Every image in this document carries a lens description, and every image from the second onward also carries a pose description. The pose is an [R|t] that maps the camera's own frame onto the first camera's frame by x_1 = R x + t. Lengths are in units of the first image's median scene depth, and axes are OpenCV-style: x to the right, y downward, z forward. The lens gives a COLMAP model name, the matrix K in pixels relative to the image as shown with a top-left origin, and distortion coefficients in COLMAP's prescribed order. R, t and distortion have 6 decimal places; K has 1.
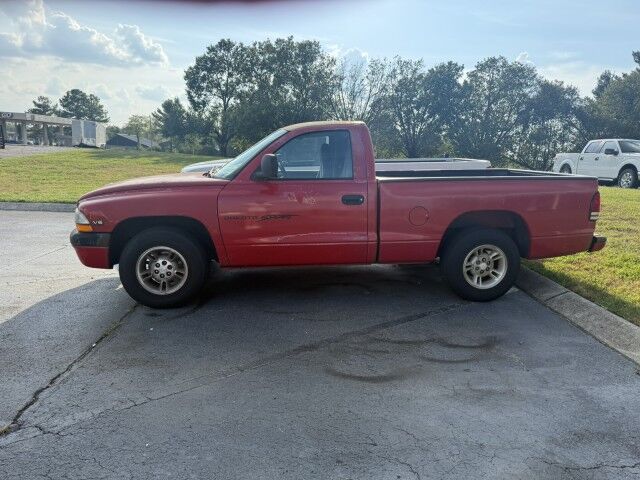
lens RADIAL K [[450.9, 0, 318.7], [0, 450.9, 241.9], [0, 0, 1]] dist [0.032686, -0.041053]
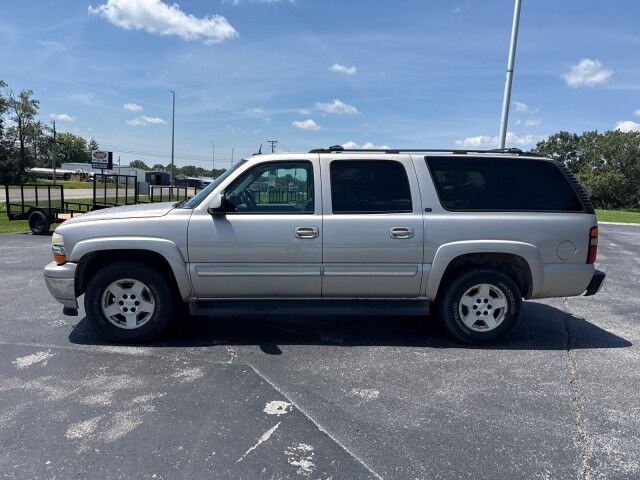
lens RADIAL K [[450.9, 0, 320.3], [0, 450.9, 242.4], [0, 0, 1]] dist [0.032686, -0.041053]
pose [[0.883215, 0.056600, -0.465540, -0.199831], [-0.105963, 0.991103, -0.080534, 0.129732], [0.456840, 0.120459, 0.881355, -0.674048]]
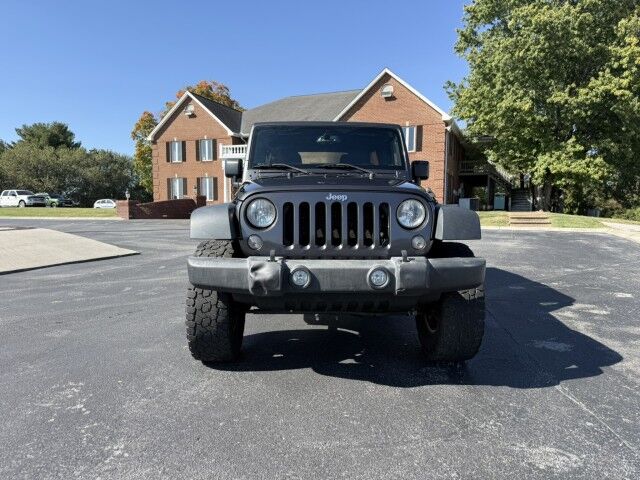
lens RADIAL K [[450.9, 0, 323.4], [0, 450.9, 240.6], [0, 0, 1]] dist [0.032686, -0.041053]
pose [[0.401525, -0.114887, 0.908614, -0.392284], [0.198096, 0.979510, 0.036311, 0.119329], [-0.894168, 0.165413, 0.416056, -0.616188]]
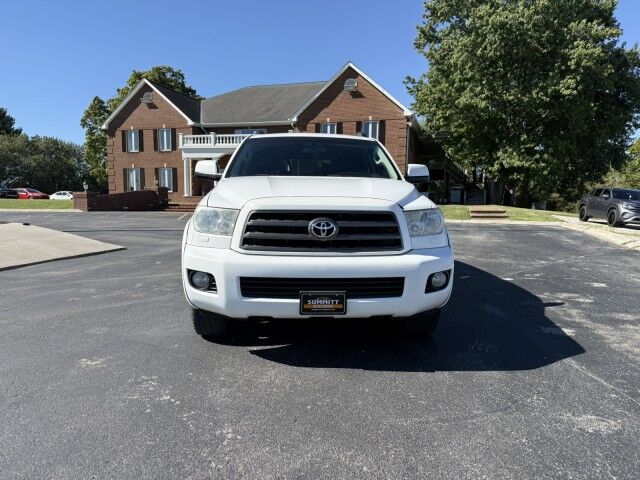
lens RADIAL K [[450.9, 0, 321.8], [0, 450.9, 243.0], [0, 0, 1]] dist [0.032686, -0.041053]
pose [[0.310140, -0.138789, 0.940506, -0.404458], [0.195630, 0.977432, 0.079728, 0.114094], [-0.930345, 0.159264, 0.330292, -0.603392]]
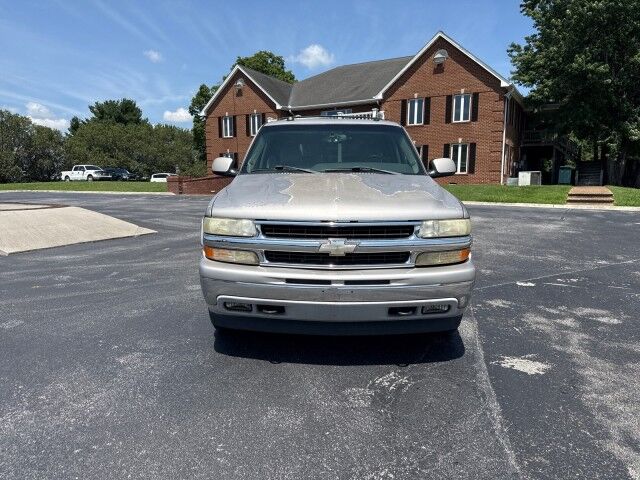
lens RADIAL K [[450.9, 0, 319.7], [0, 450.9, 242.6], [0, 0, 1]] dist [0.032686, -0.041053]
pose [[0.526277, -0.165508, 0.834050, -0.372751], [0.193004, 0.978524, 0.072394, 0.119686], [-0.828119, 0.122876, 0.546919, -0.631814]]
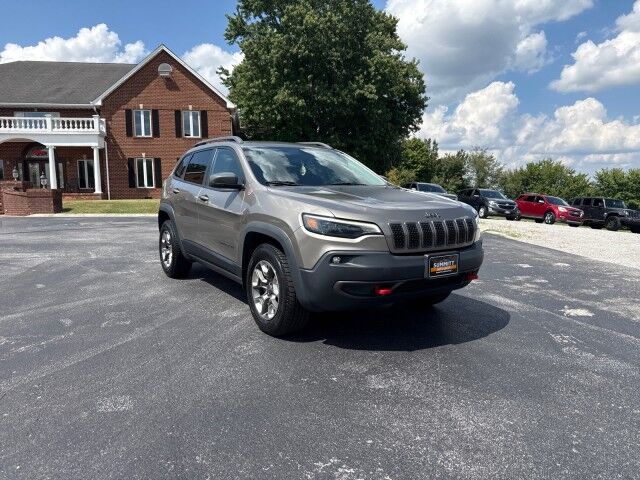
lens RADIAL K [[450.9, 0, 317.5], [0, 450.9, 243.0], [0, 0, 1]] dist [0.032686, -0.041053]
pose [[-0.124300, -0.154596, 0.980127, -0.390616], [0.198779, 0.963884, 0.177243, 0.104264], [-0.972130, 0.216860, -0.089080, -0.548870]]
